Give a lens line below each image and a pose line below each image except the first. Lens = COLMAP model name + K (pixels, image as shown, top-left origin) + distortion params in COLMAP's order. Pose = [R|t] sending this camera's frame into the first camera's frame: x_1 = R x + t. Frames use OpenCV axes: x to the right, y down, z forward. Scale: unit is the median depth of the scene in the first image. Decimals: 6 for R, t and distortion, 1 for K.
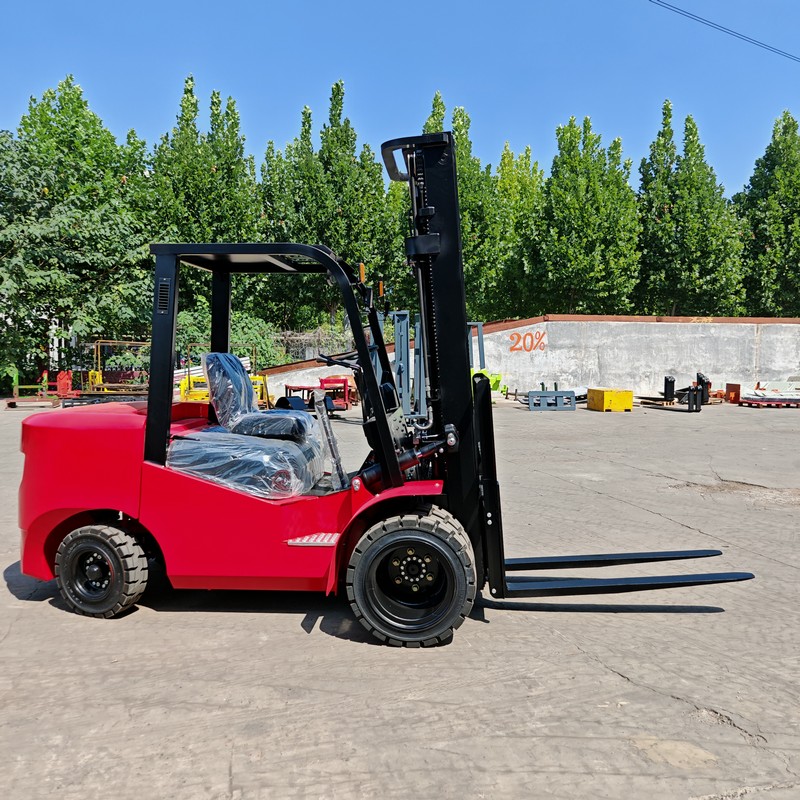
lens RADIAL K [[732.8, 0, 400.0], [0, 732.8, 400.0], [0, 0, 1]] dist [0.048240, 0.004039]
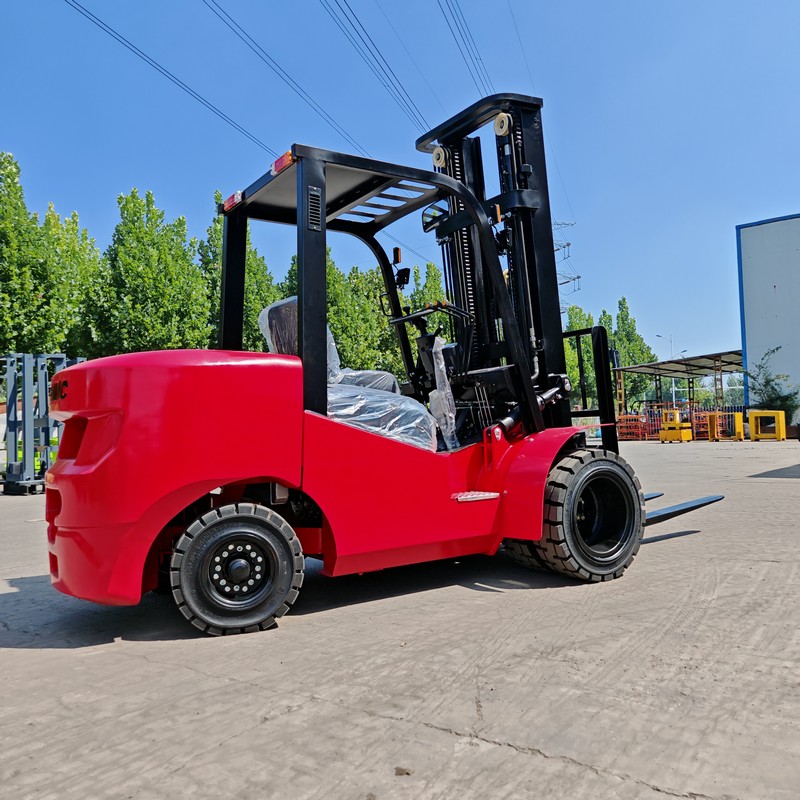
lens RADIAL K [[732.8, 0, 400.0], [0, 732.8, 400.0], [0, 0, 1]] dist [0.048240, 0.004039]
pose [[0.786835, -0.002226, 0.617160, -0.105703], [0.077895, 0.992355, -0.095731, 0.021772], [-0.612228, 0.123398, 0.780993, 0.047440]]
